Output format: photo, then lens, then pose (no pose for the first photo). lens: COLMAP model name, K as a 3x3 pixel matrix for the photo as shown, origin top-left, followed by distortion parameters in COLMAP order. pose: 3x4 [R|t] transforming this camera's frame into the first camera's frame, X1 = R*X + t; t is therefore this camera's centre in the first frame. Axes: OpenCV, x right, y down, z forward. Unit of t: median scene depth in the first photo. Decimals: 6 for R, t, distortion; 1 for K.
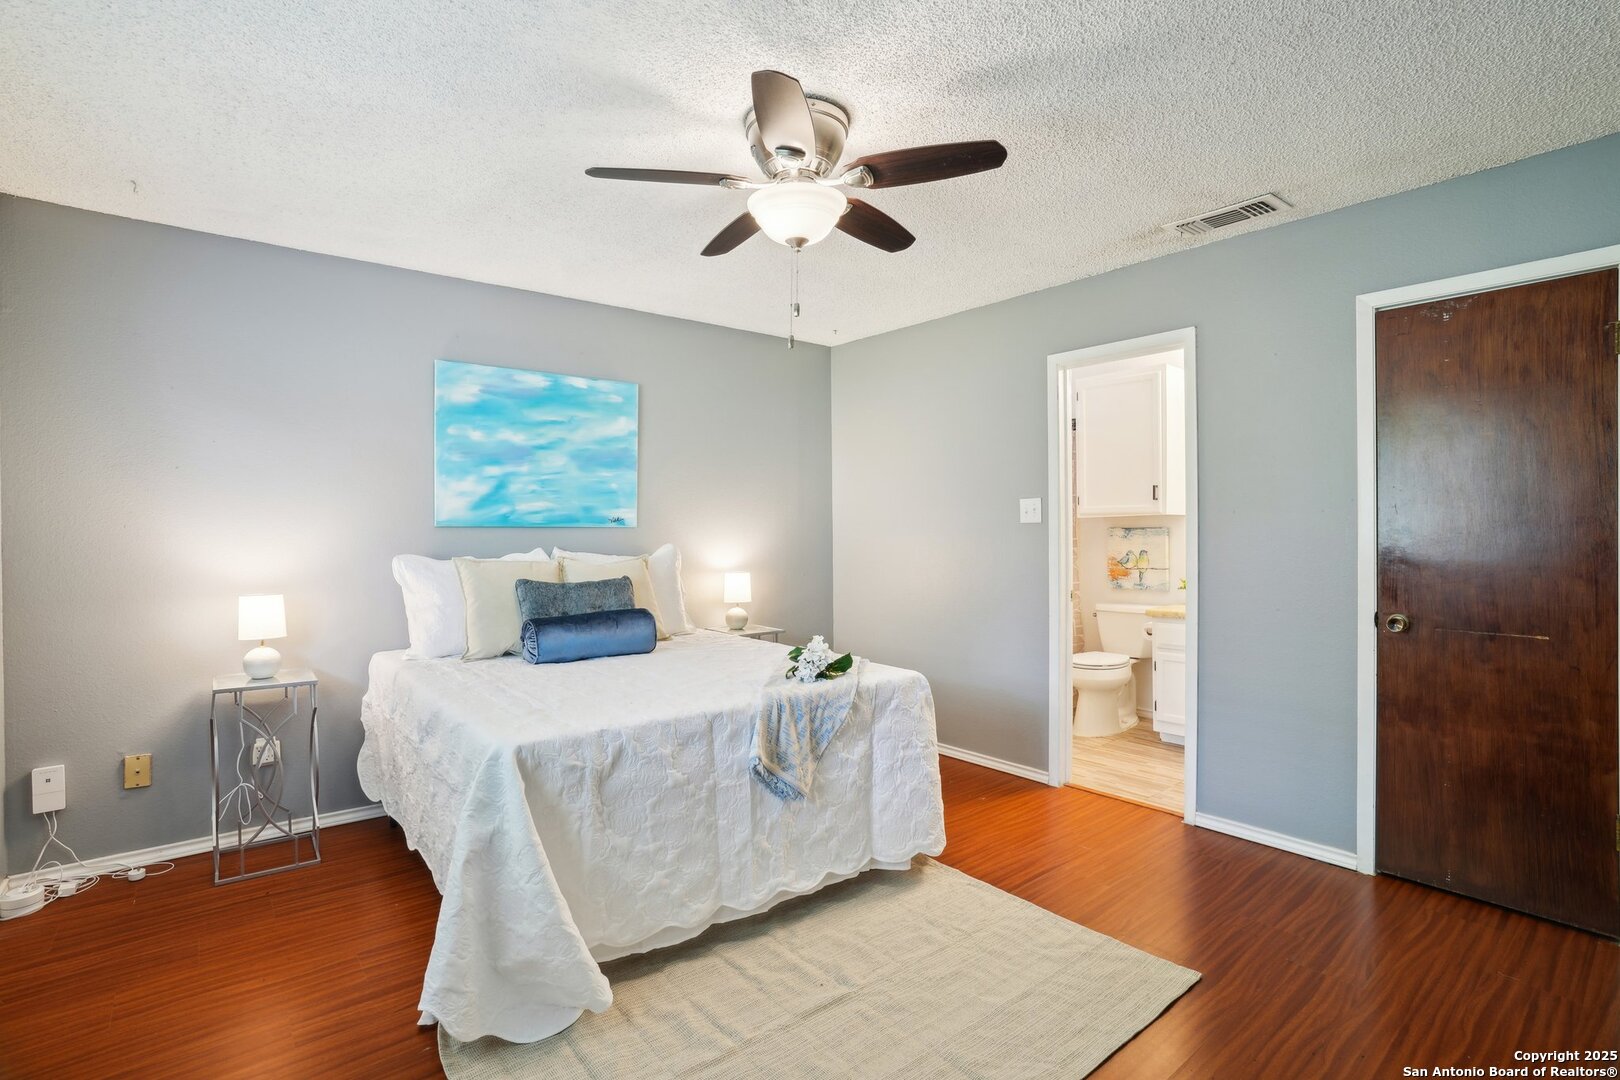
lens RADIAL K [[781.5, 0, 807.2], [0, 781.5, 536.1], [0, 0, 1]] dist [-0.047737, 0.000829]
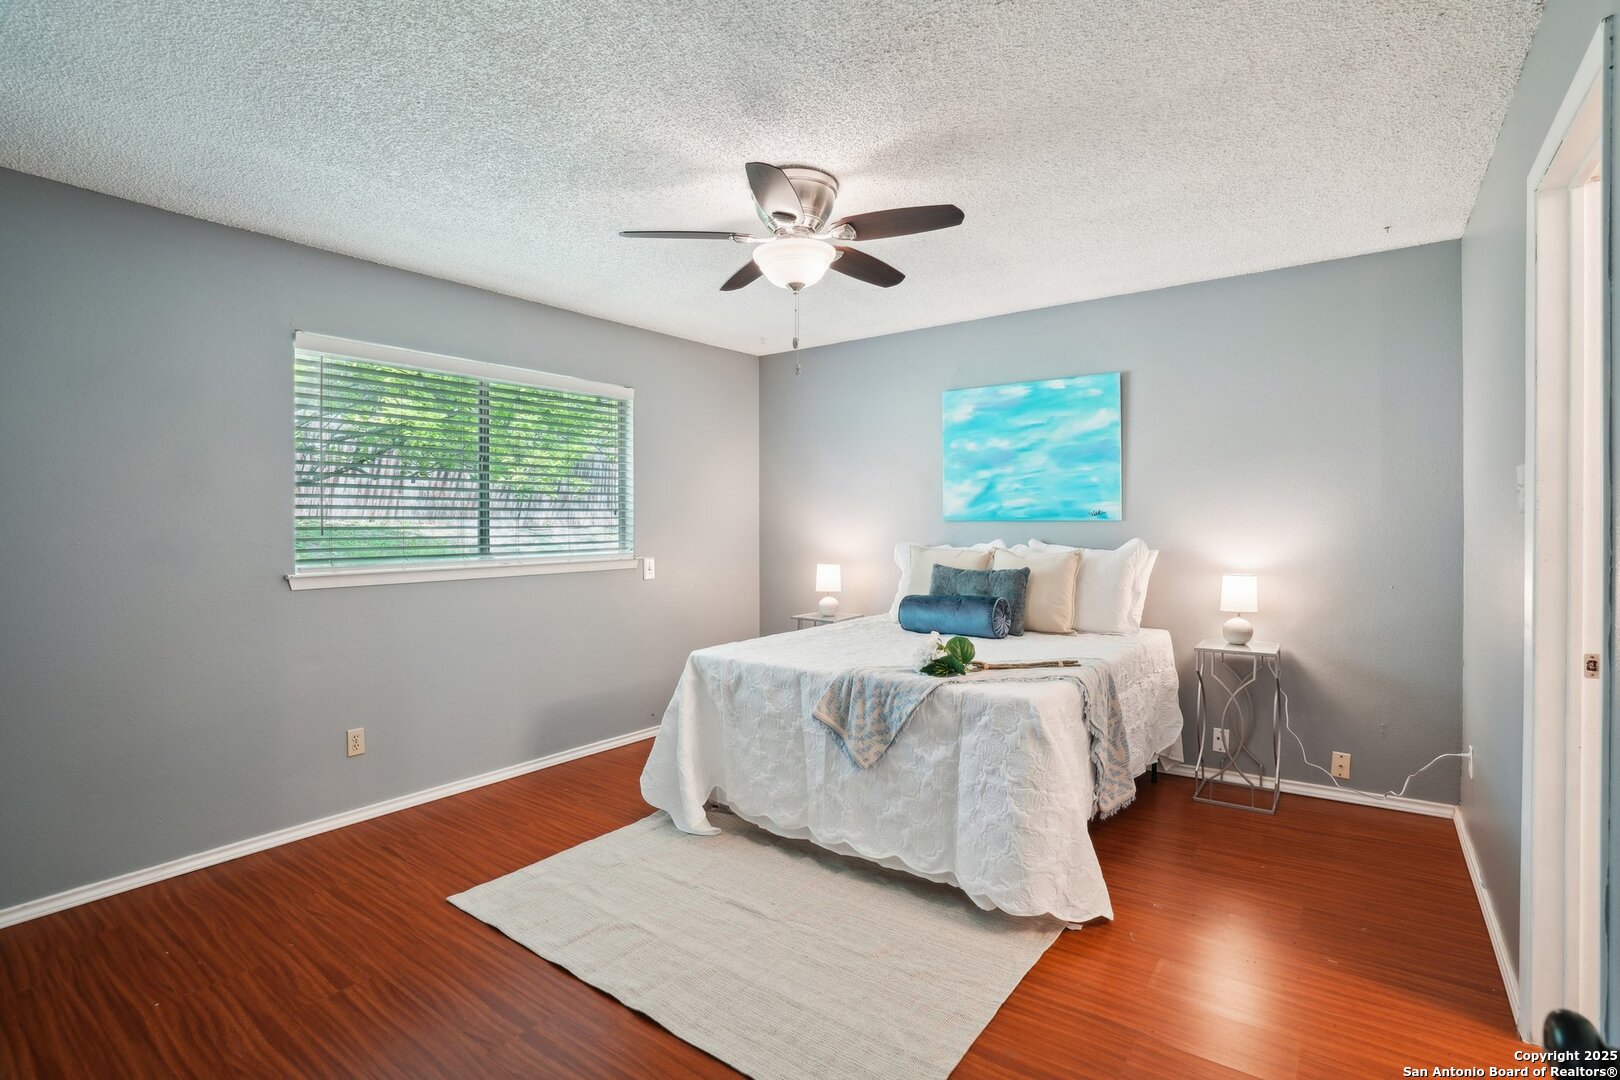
lens RADIAL K [[781.5, 0, 807.2], [0, 781.5, 536.1], [0, 0, 1]] dist [-0.047737, 0.000829]
pose [[0.241385, 0.018056, -0.970261, 0.709791], [-0.003230, 0.999836, 0.017803, -0.009209], [0.970424, -0.001164, 0.241404, 0.450182]]
